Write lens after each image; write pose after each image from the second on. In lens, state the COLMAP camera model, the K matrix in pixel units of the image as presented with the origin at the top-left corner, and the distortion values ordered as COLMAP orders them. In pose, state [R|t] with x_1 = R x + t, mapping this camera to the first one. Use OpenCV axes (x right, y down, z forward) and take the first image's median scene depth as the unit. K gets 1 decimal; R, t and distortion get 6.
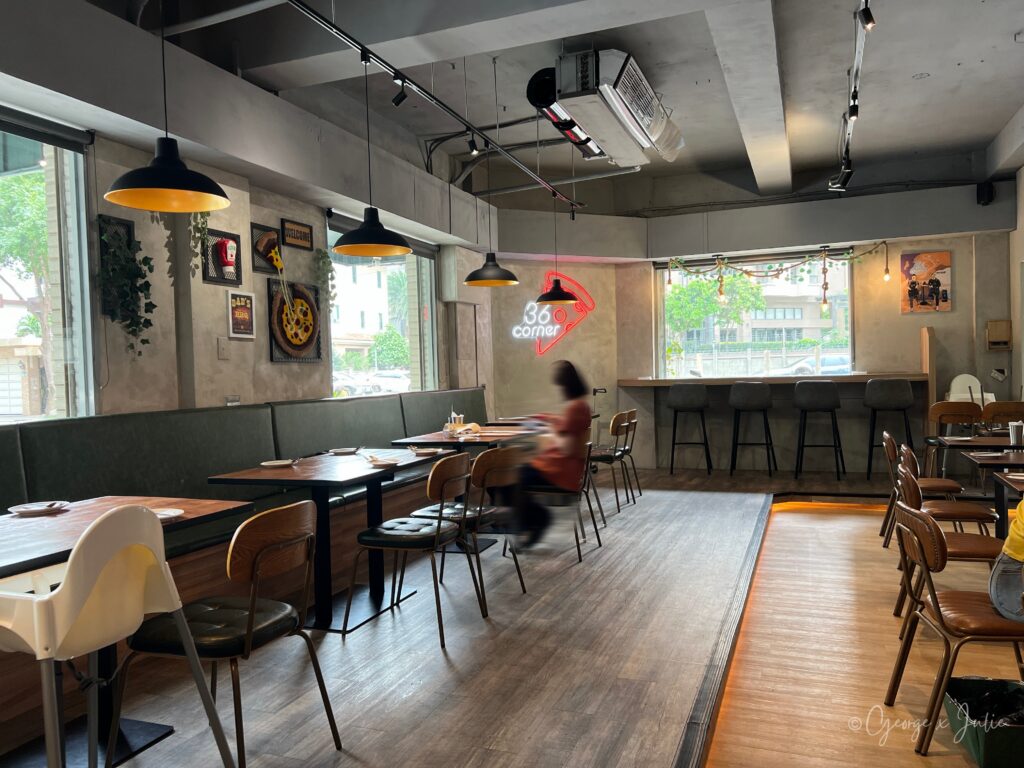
lens RADIAL K [[789.7, 0, 510.7], [0, 789.7, 387.6], [0, 0, 1]] dist [0.042159, -0.061962]
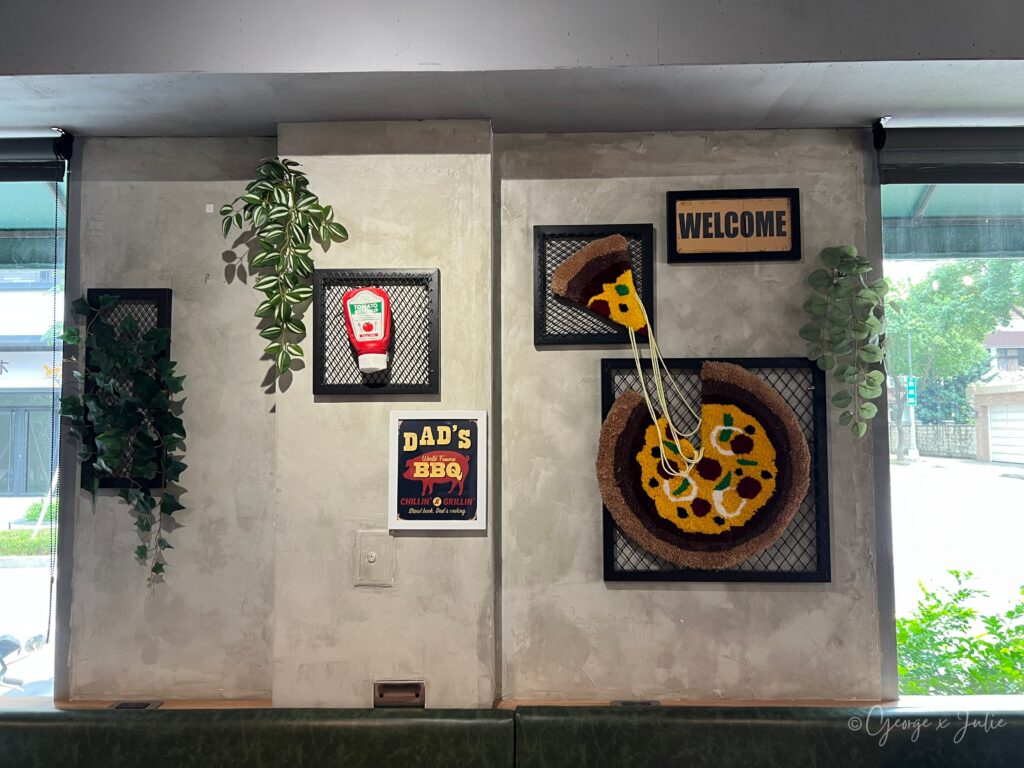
lens RADIAL K [[789.7, 0, 511.3], [0, 789.7, 378.7], [0, 0, 1]] dist [0.042159, -0.061962]
pose [[0.339844, -0.032218, -0.939930, 0.036786], [-0.019905, 0.998943, -0.041437, -0.110591], [0.940271, 0.032791, 0.338843, 0.822658]]
